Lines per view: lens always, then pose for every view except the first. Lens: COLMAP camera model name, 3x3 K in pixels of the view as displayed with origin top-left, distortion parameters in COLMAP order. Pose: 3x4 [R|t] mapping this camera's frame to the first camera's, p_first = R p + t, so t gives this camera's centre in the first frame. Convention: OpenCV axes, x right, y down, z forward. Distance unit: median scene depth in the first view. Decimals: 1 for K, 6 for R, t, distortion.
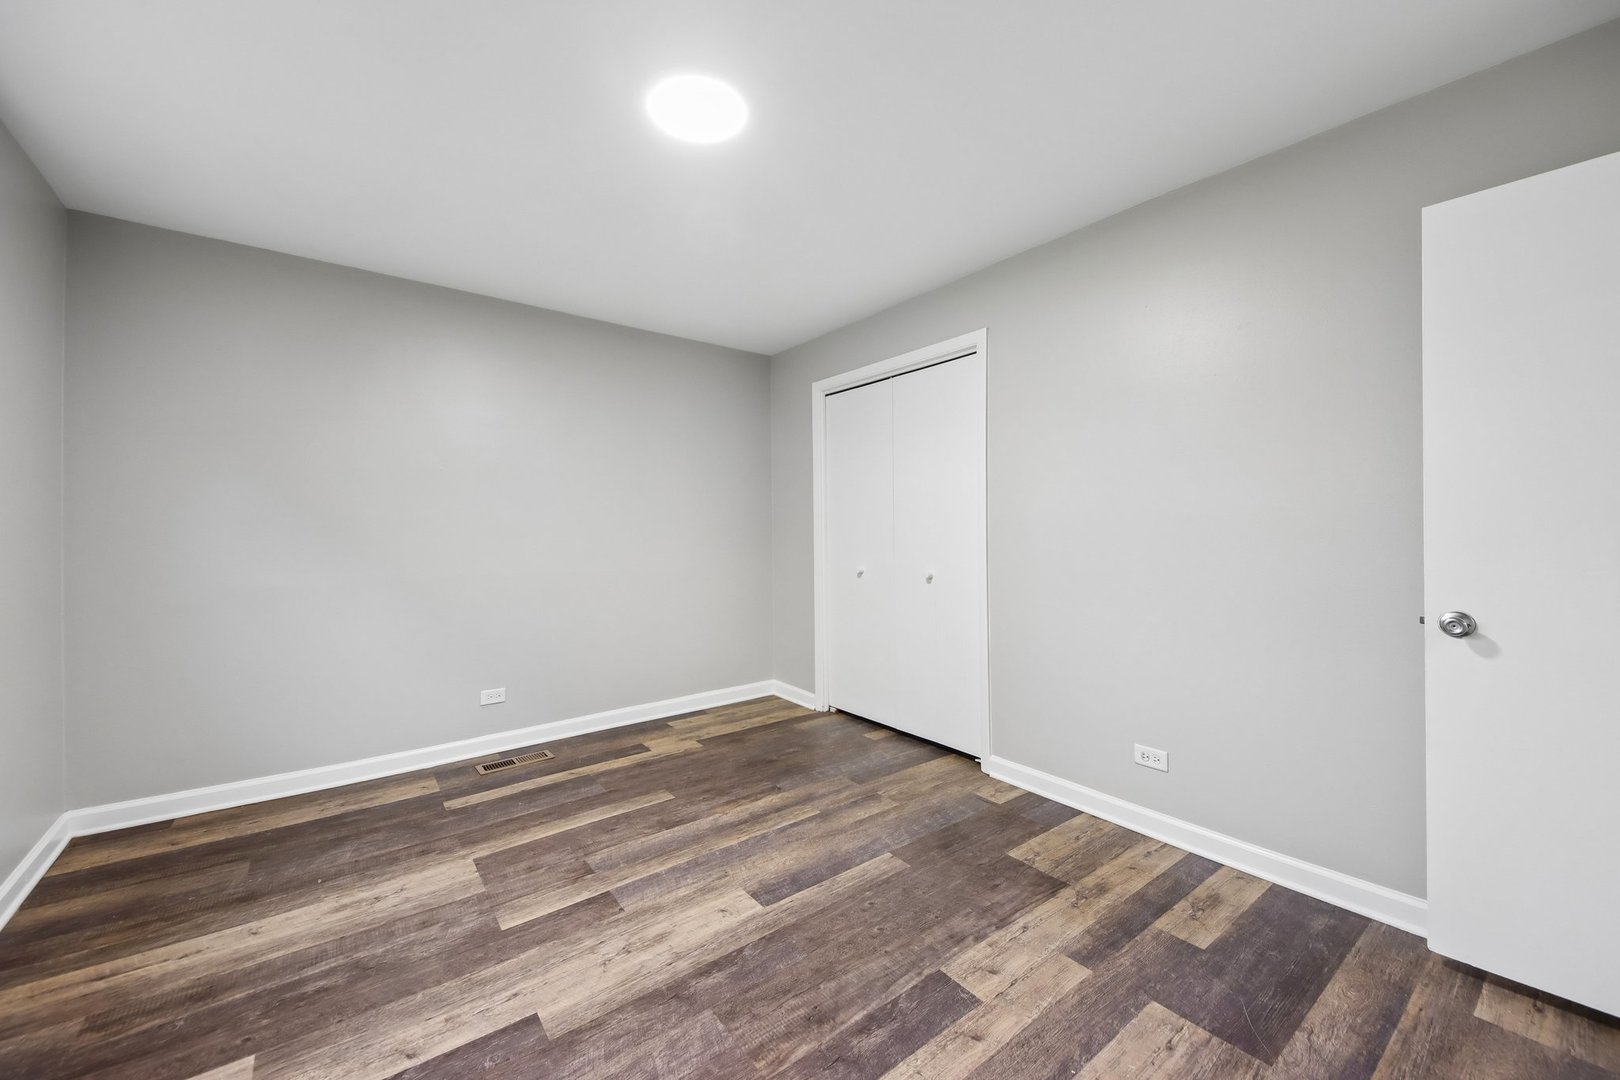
lens RADIAL K [[609.9, 0, 797.8], [0, 609.9, 551.1], [0, 0, 1]] dist [0.074470, -0.037473]
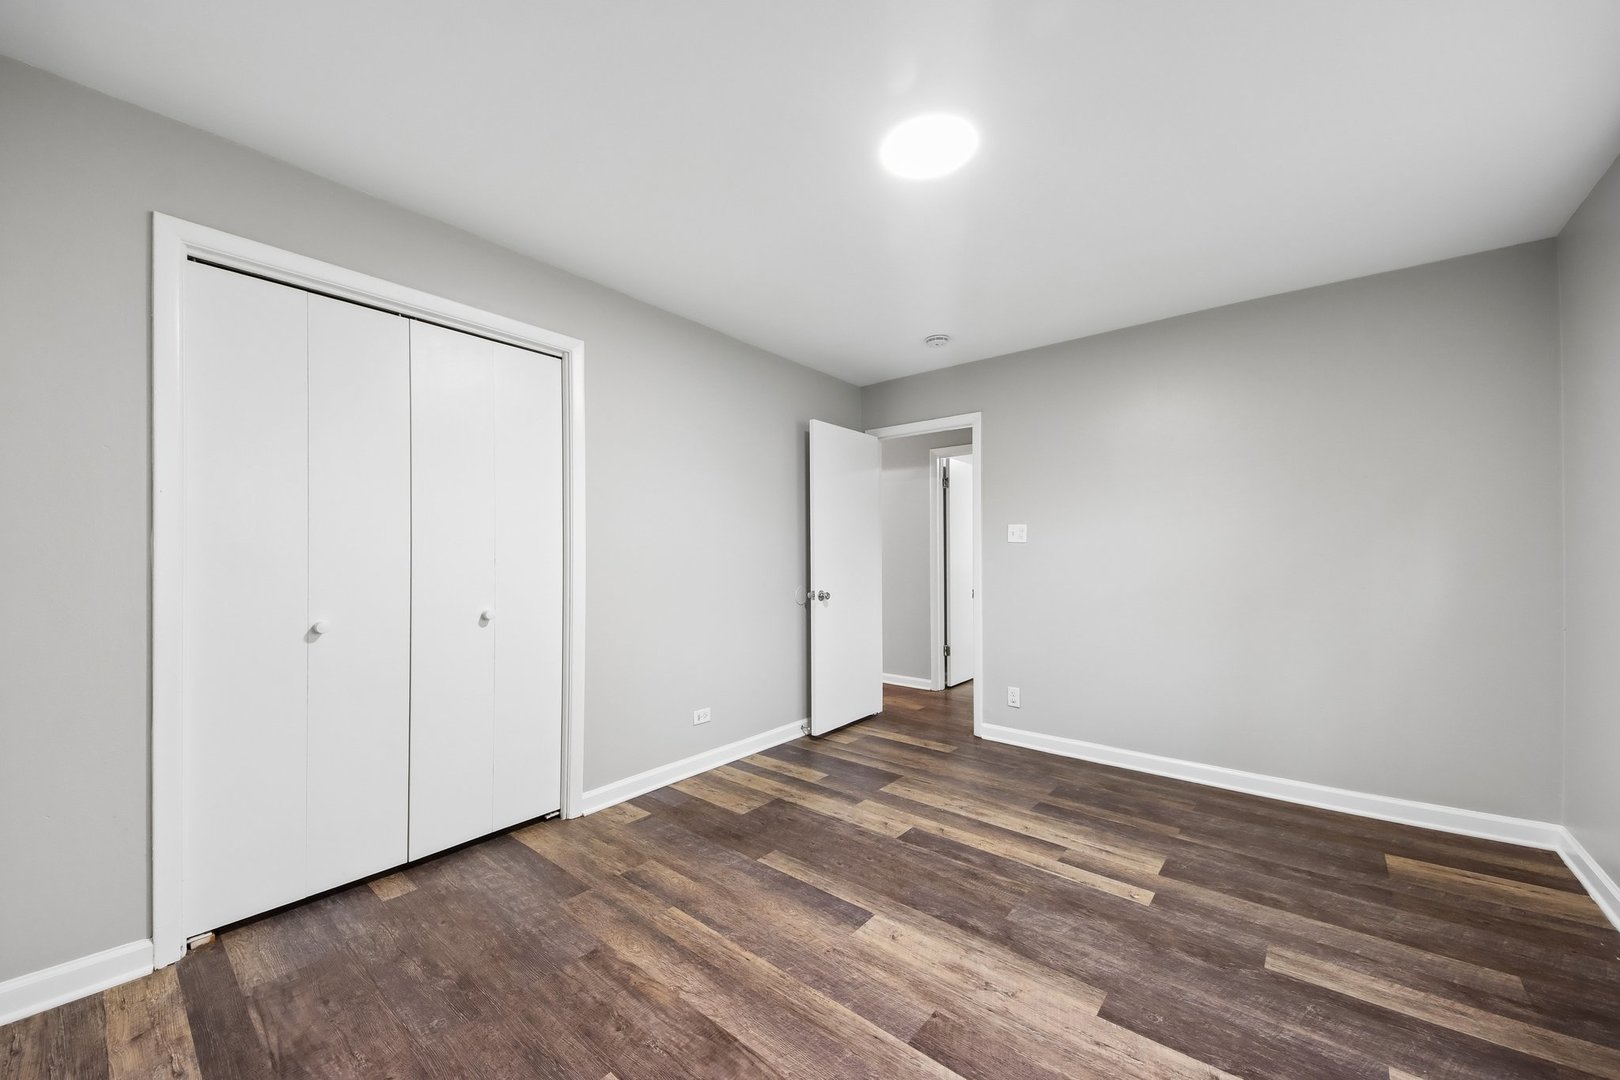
lens RADIAL K [[628.5, 0, 796.7], [0, 628.5, 540.8], [0, 0, 1]] dist [0.047744, -0.020609]
pose [[-0.228889, 0.025346, 0.973122, -0.951802], [0.035886, 0.999201, -0.017584, -0.031895], [-0.972791, 0.030897, -0.229616, 1.197747]]
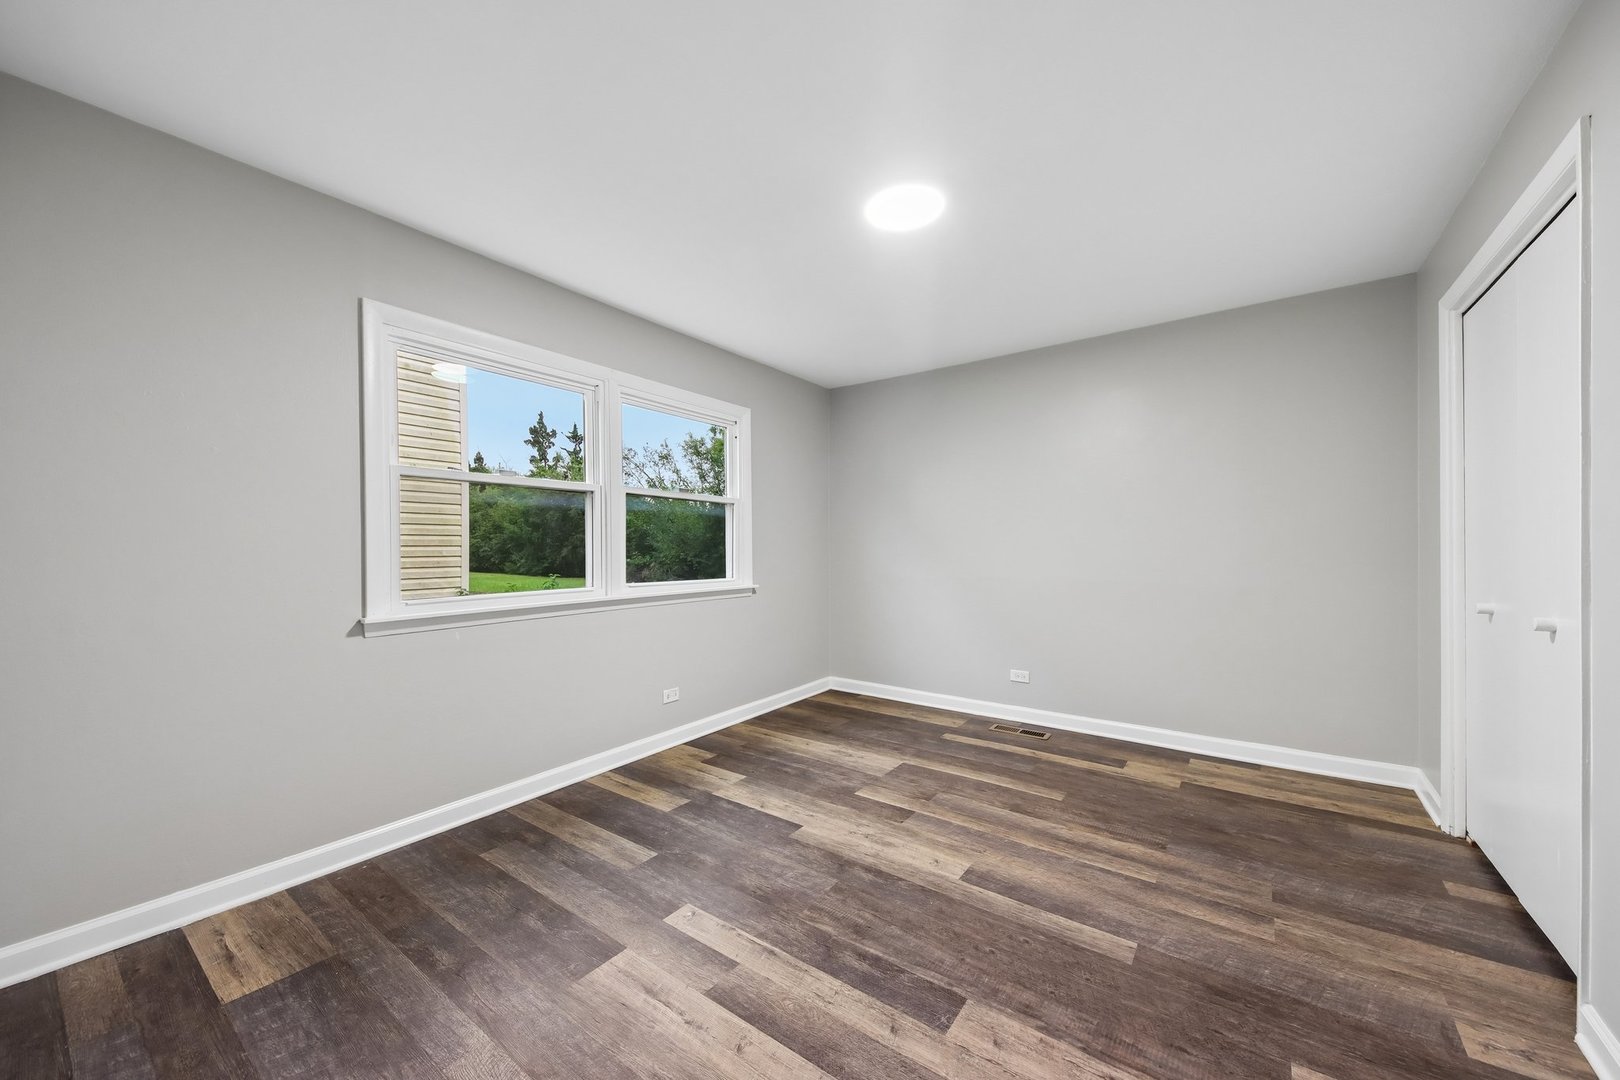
lens RADIAL K [[594.1, 0, 810.0], [0, 594.1, 540.0], [0, 0, 1]] dist [0.066830, -0.023698]
pose [[0.299973, -0.006682, -0.953924, 0.796698], [-0.031589, 0.999357, -0.016934, -0.002639], [0.953424, 0.035213, 0.299570, 0.358283]]
